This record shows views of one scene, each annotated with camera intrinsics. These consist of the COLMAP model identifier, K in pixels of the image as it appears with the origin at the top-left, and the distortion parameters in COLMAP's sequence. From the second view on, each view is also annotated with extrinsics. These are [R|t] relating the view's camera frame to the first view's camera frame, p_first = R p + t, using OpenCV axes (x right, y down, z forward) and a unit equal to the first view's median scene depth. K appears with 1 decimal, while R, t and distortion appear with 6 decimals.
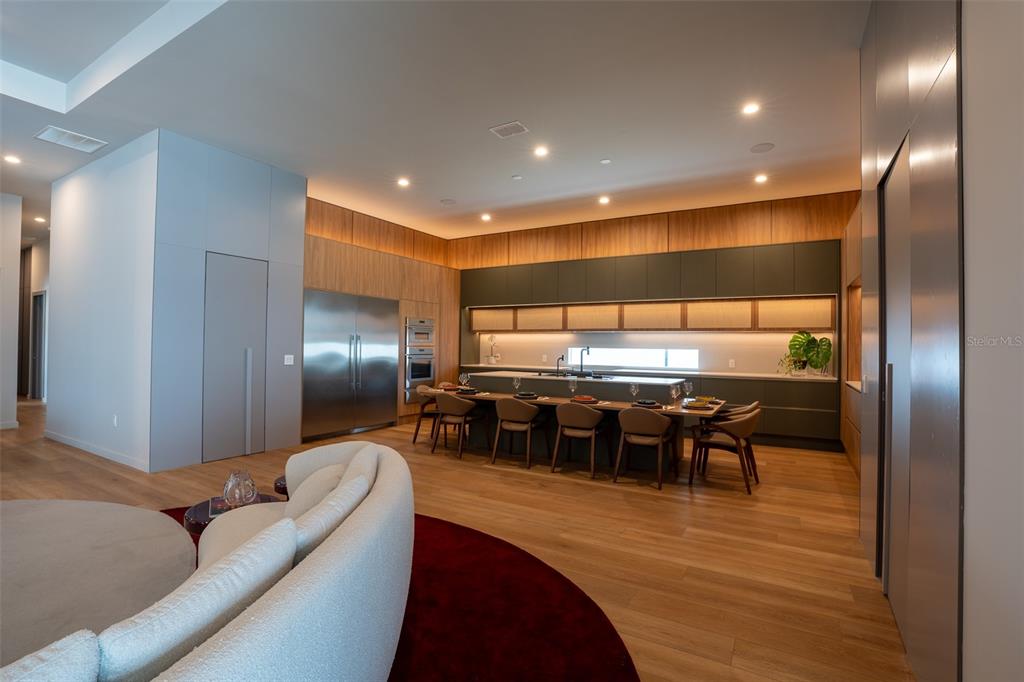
lens RADIAL K [[471.4, 0, 512.0], [0, 471.4, 341.0], [0, 0, 1]] dist [-0.074094, 0.028468]
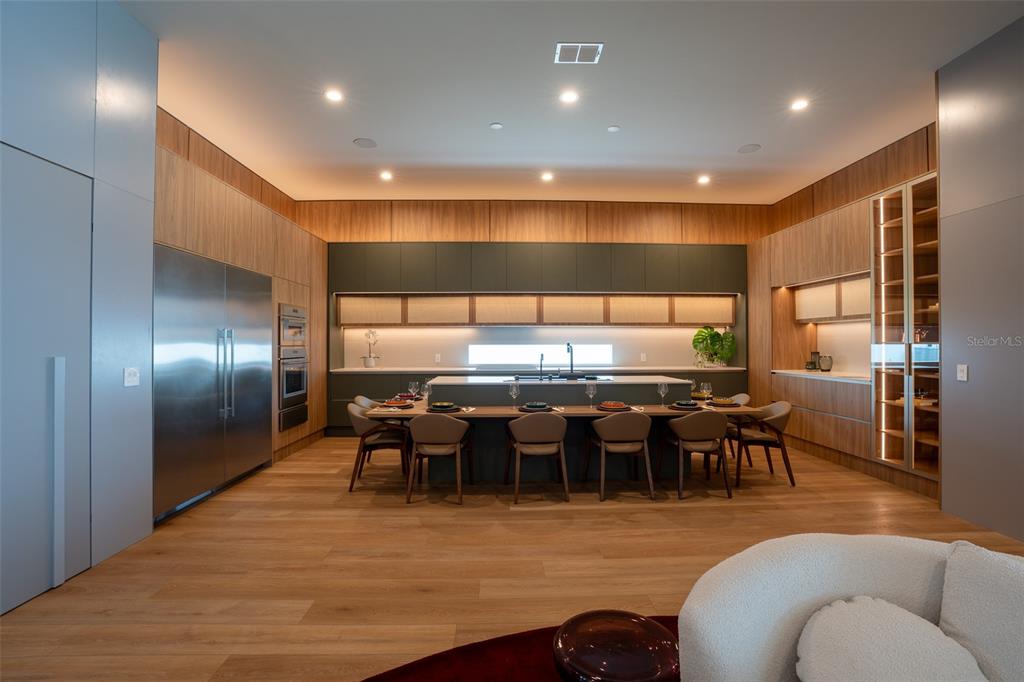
lens RADIAL K [[471.4, 0, 512.0], [0, 471.4, 341.0], [0, 0, 1]] dist [-0.074094, 0.028468]
pose [[0.847227, -0.011856, 0.531099, -0.346633], [0.007131, 0.999915, 0.010946, -0.001775], [-0.531183, -0.005487, 0.847239, 0.303606]]
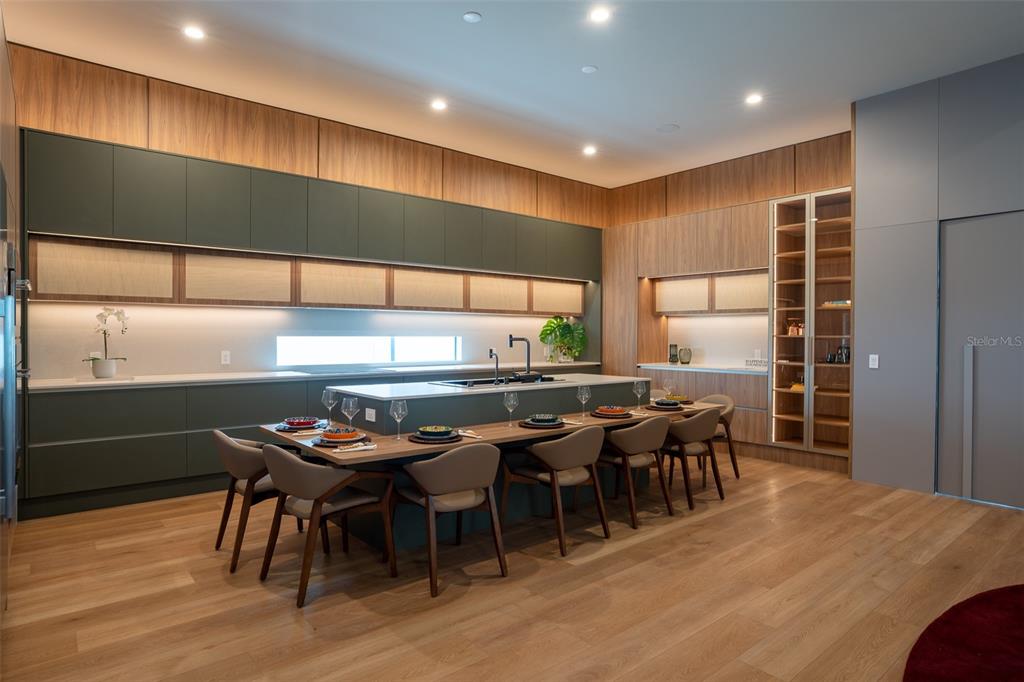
lens RADIAL K [[577.3, 0, 512.0], [0, 577.3, 341.0], [0, 0, 1]] dist [-0.057127, 0.034559]
pose [[0.340387, -0.021350, 0.940043, -0.536097], [-0.009288, 0.999617, 0.026066, 0.000125], [-0.940240, -0.017604, 0.340058, 0.667615]]
